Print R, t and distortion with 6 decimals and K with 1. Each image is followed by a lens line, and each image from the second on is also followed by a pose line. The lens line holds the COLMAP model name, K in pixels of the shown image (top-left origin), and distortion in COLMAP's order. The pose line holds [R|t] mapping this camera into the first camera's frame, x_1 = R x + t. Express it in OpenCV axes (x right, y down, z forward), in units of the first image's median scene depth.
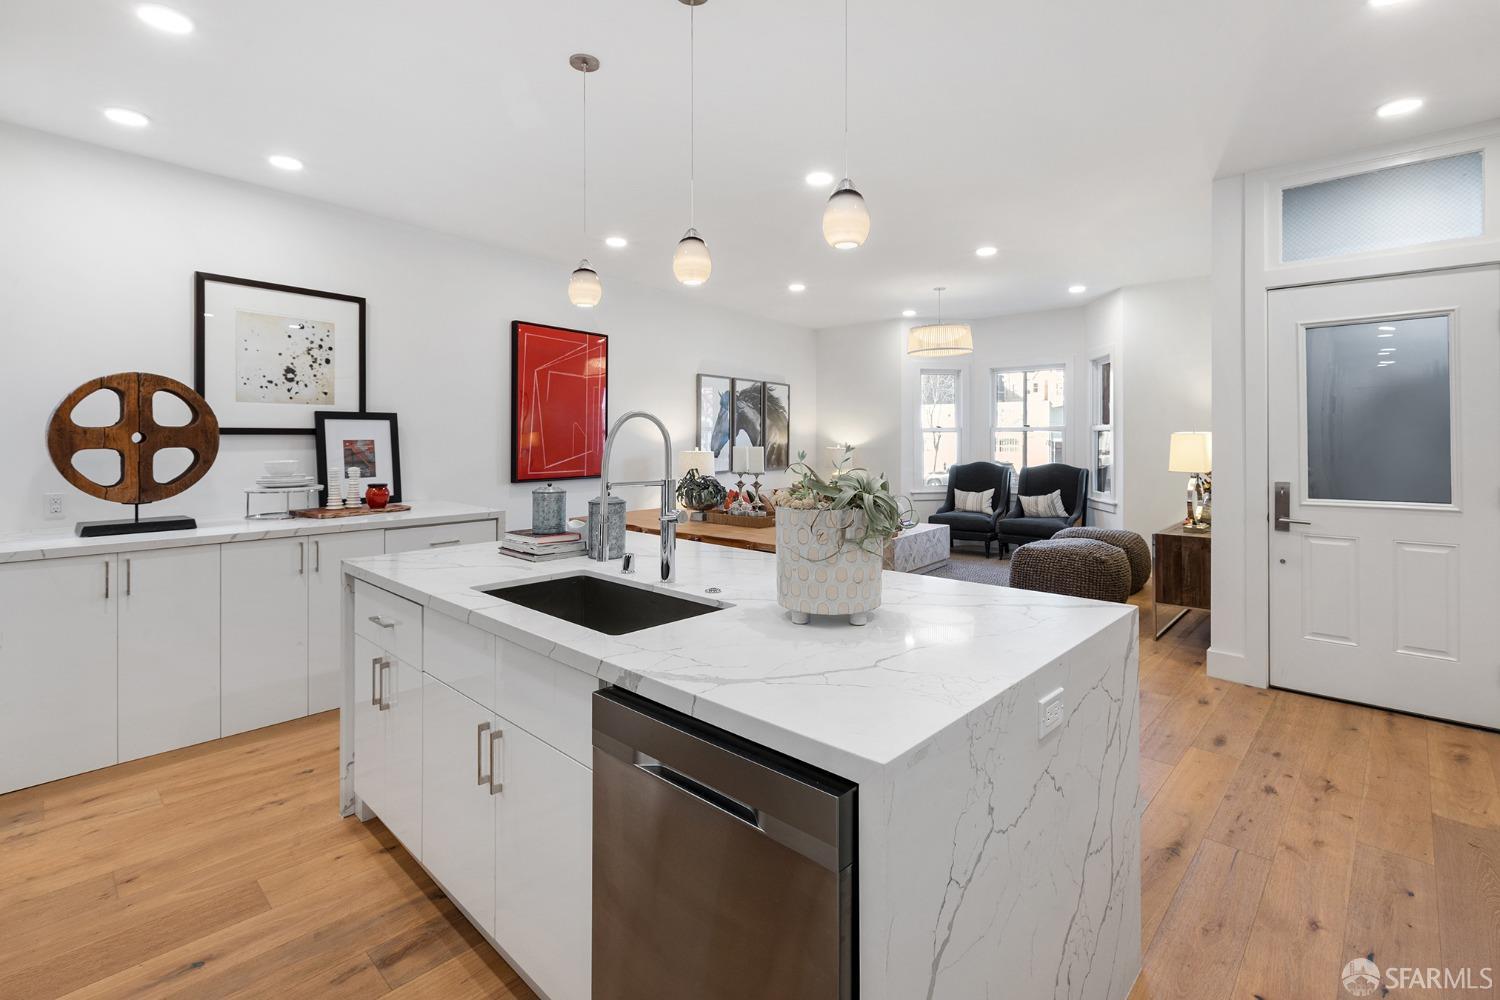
lens RADIAL K [[683.3, 0, 774.9], [0, 683.3, 445.5], [0, 0, 1]] dist [0.013175, -0.000163]
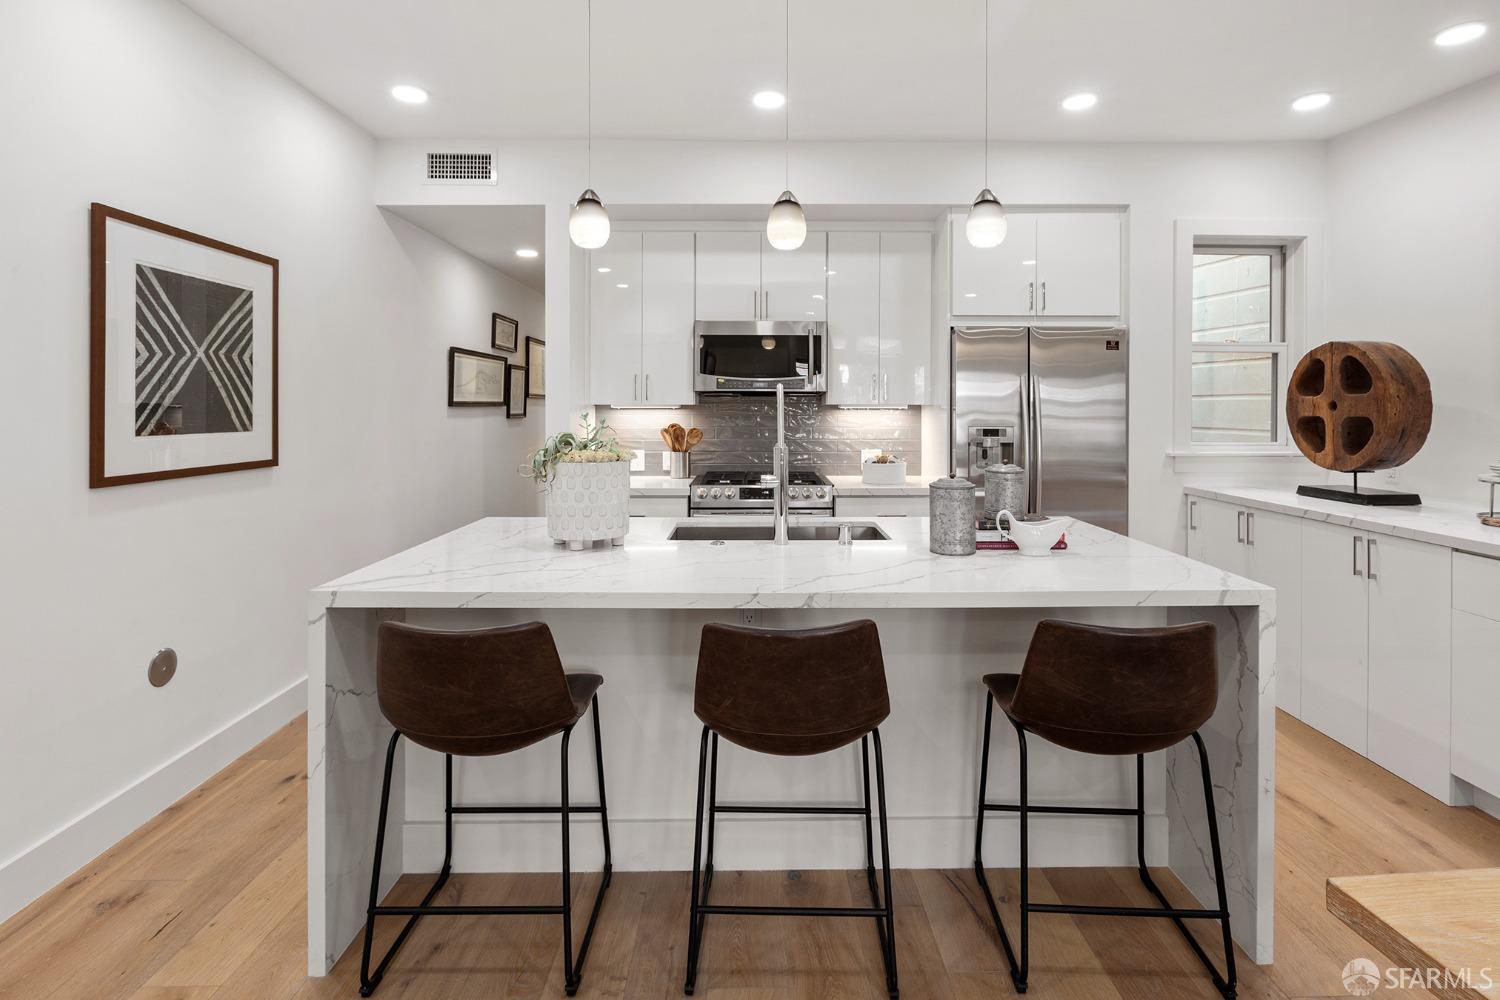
lens RADIAL K [[735.8, 0, 755.7], [0, 735.8, 402.1], [0, 0, 1]] dist [0.002470, -0.000035]
pose [[-0.727276, -0.000522, -0.686345, 0.311464], [-0.006748, 0.999957, 0.006390, -0.012914], [0.686312, 0.009278, -0.727248, 0.859013]]
